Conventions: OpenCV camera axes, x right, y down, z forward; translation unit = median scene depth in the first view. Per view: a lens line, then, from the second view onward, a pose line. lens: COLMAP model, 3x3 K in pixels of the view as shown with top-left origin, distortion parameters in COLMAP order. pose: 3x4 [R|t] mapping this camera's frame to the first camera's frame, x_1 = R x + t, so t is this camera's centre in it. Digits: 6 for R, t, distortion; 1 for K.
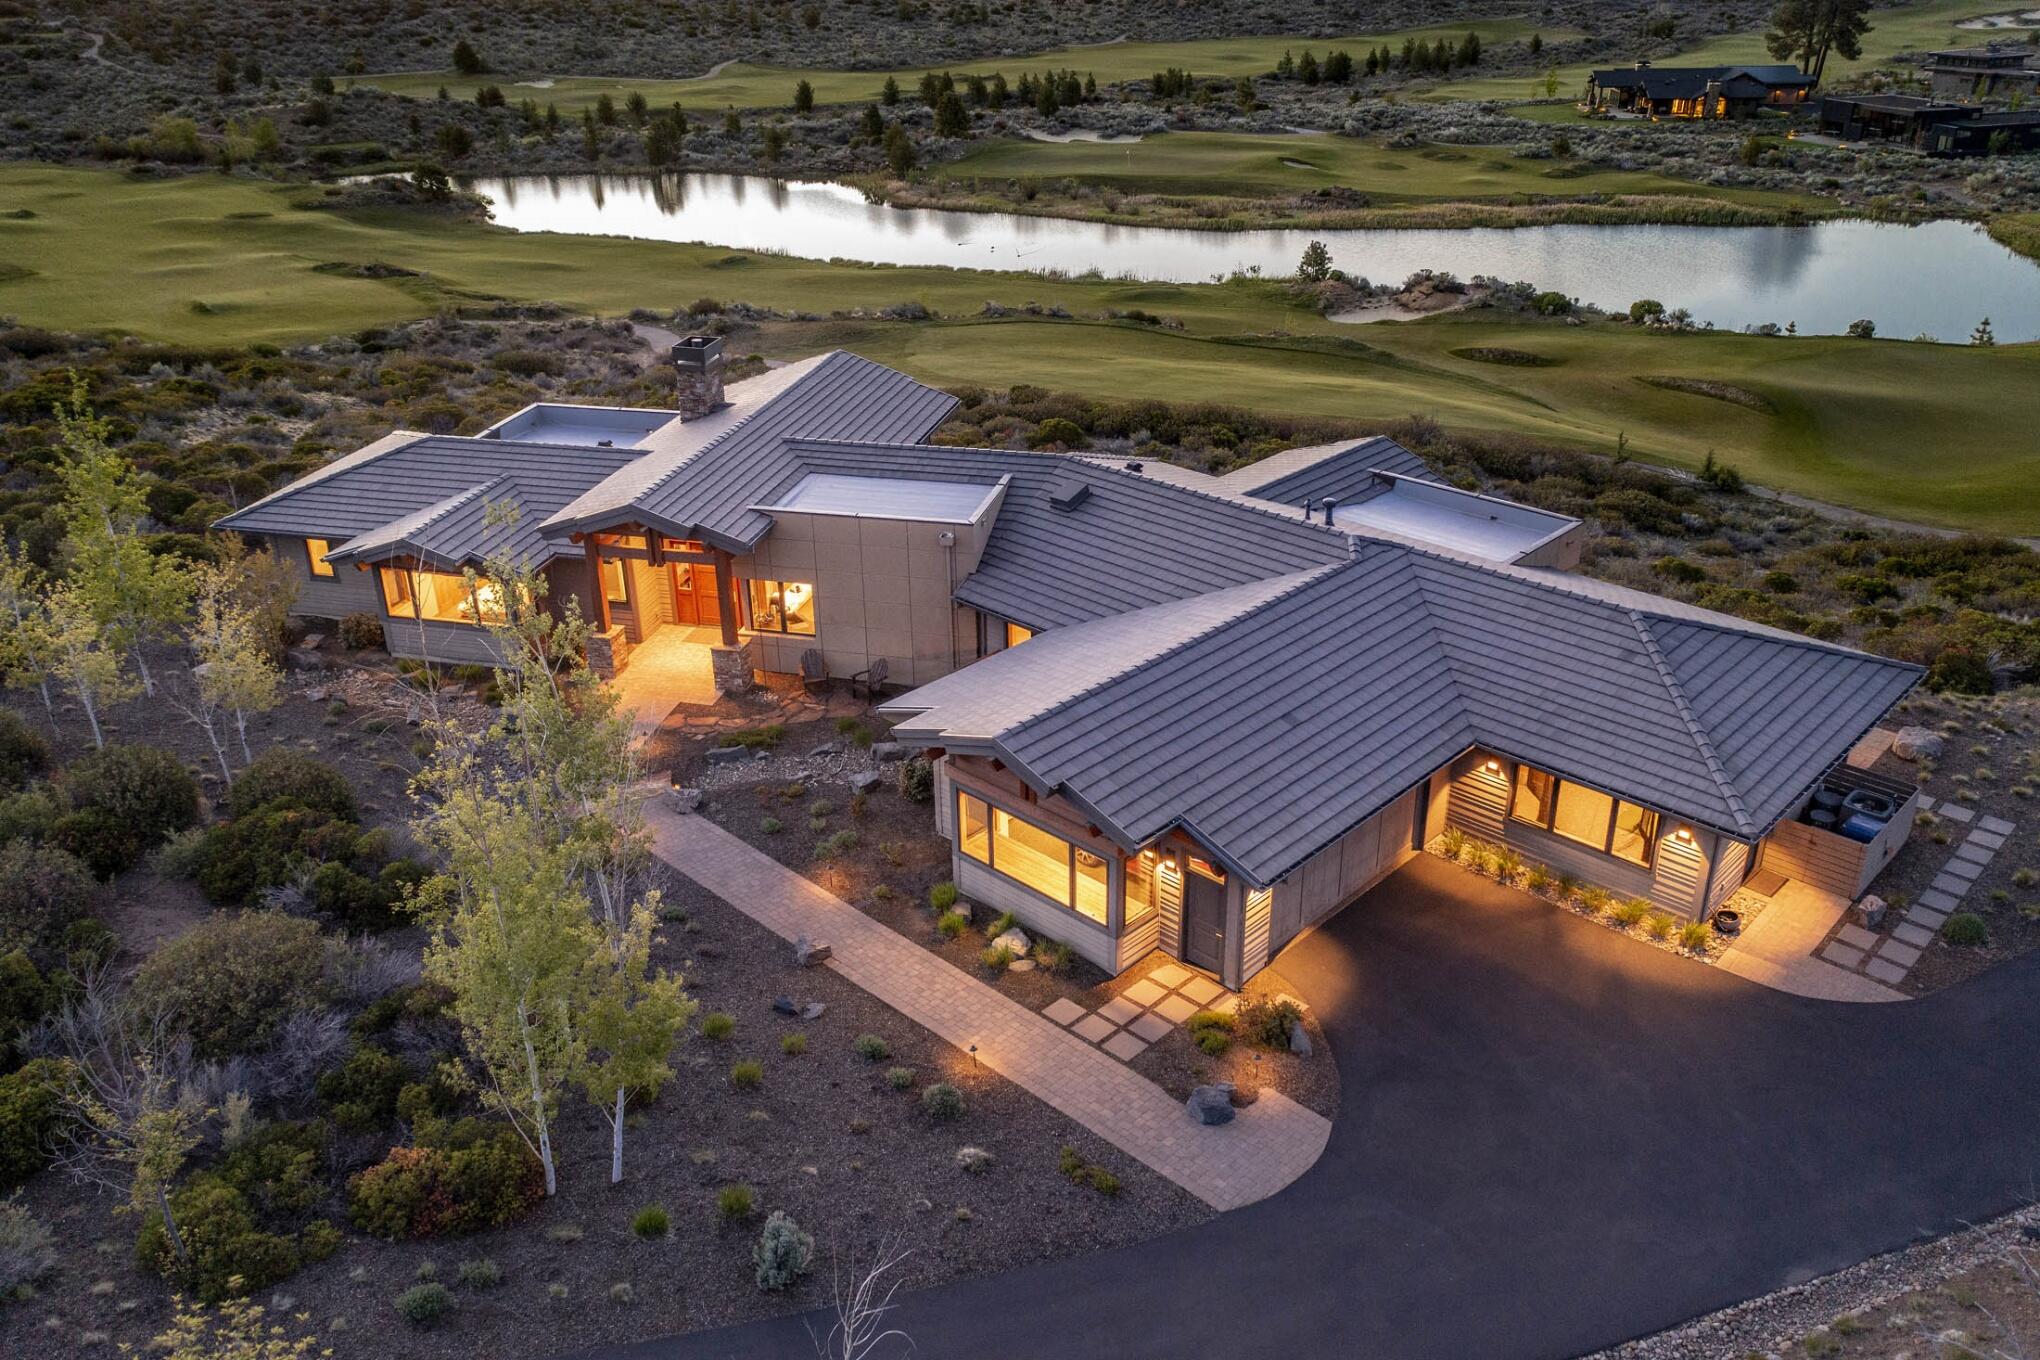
lens RADIAL K [[1603.3, 0, 1020.0], [0, 1603.3, 680.0], [0, 0, 1]] dist [-0.009462, 0.011752]
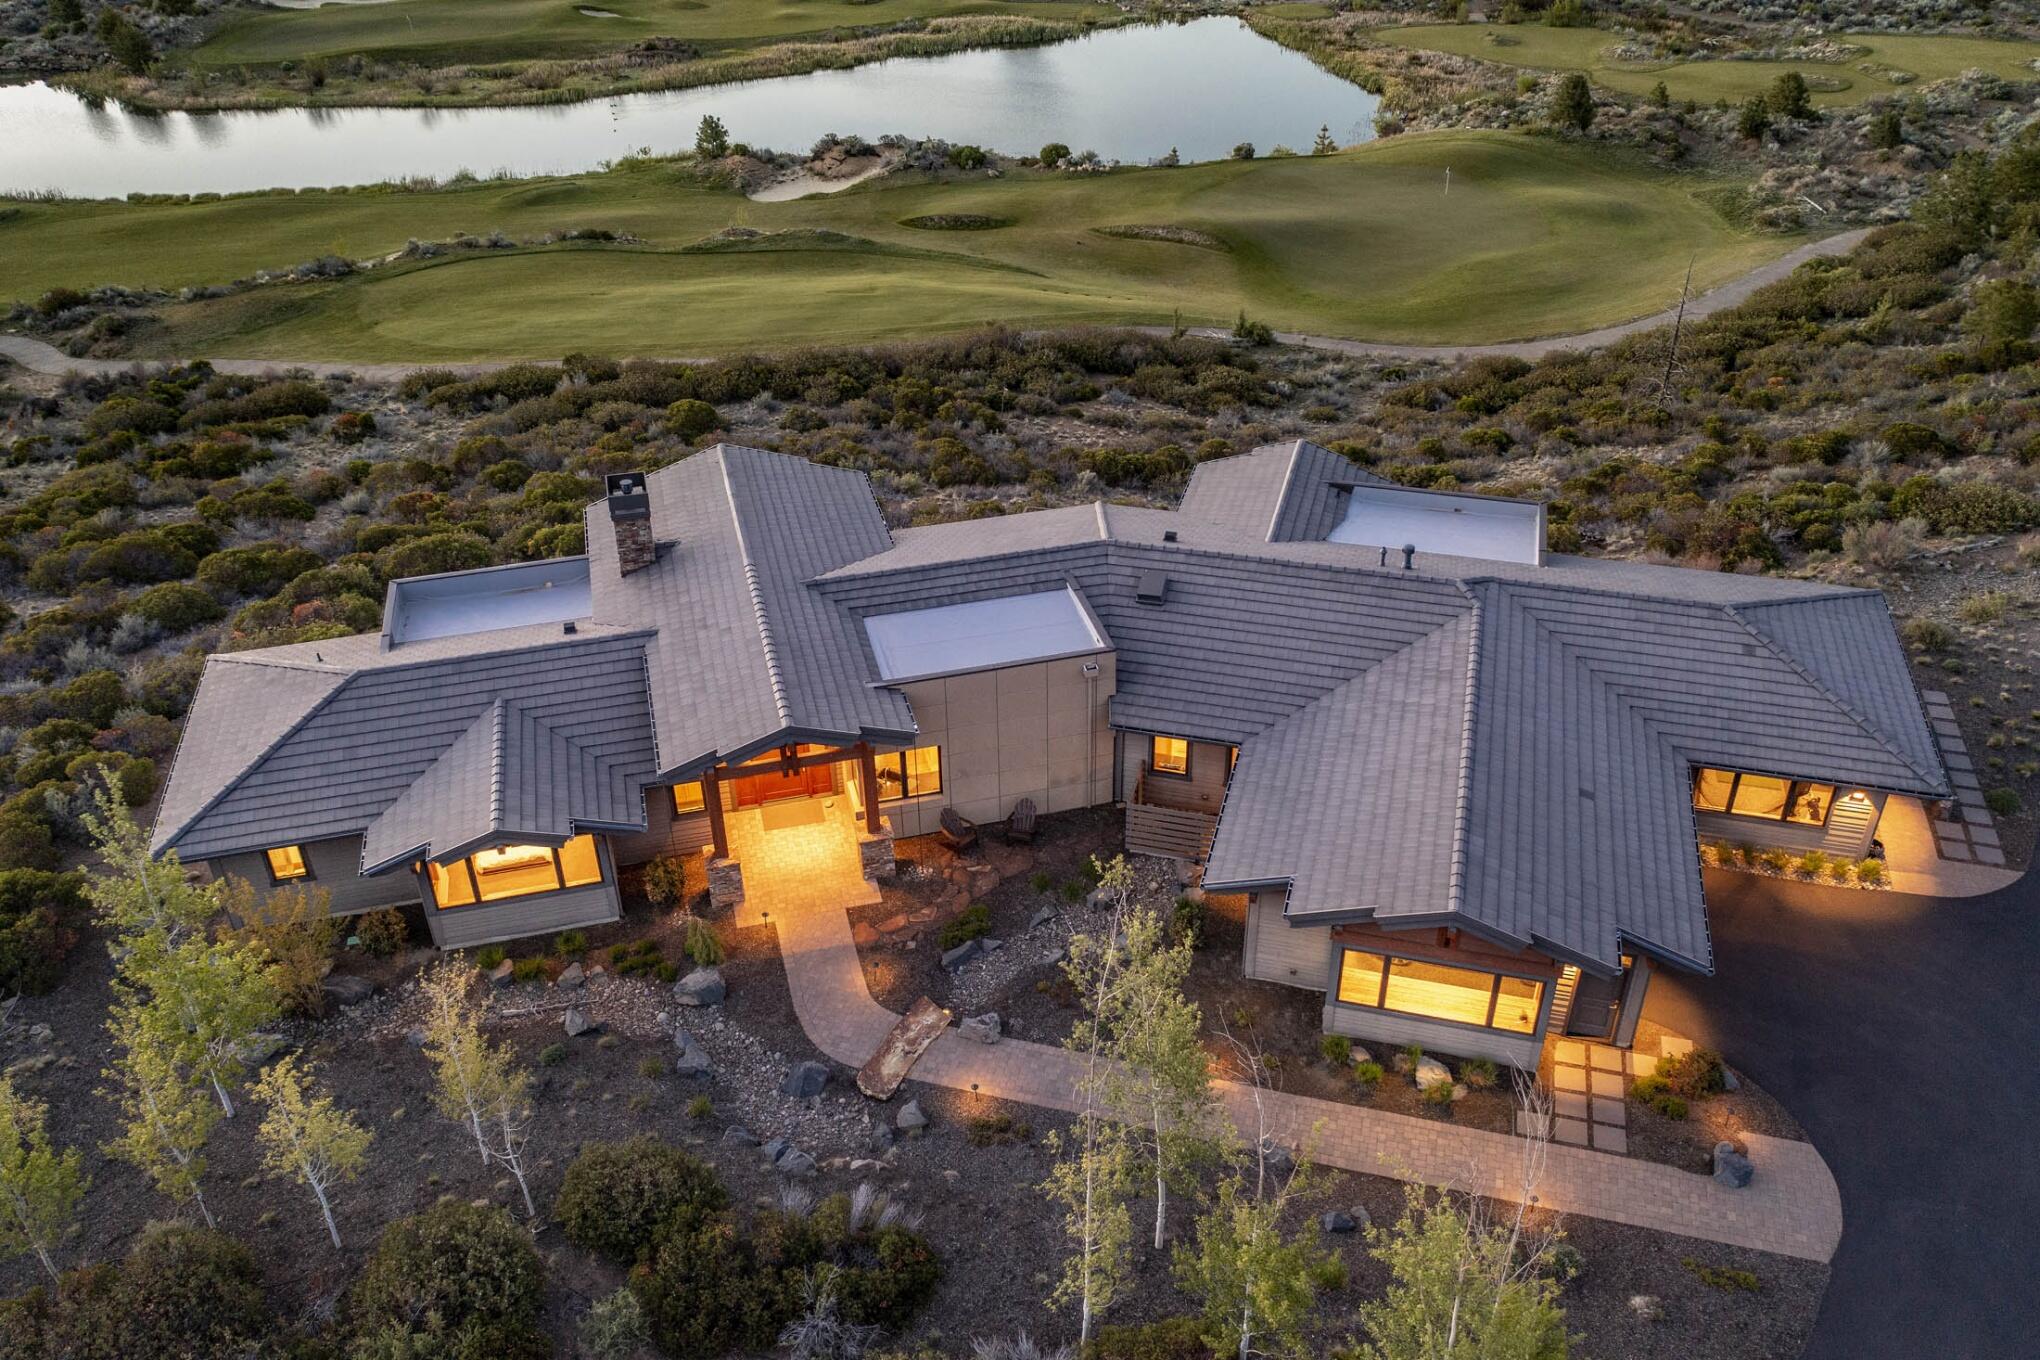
lens RADIAL K [[1603.3, 0, 1020.0], [0, 1603.3, 680.0], [0, 0, 1]] dist [-0.009462, 0.011752]
pose [[0.878285, -0.259172, 0.401802, -0.142188], [0.210135, 0.964069, 0.162522, -0.074411], [-0.429486, -0.058308, 0.901189, 0.042597]]
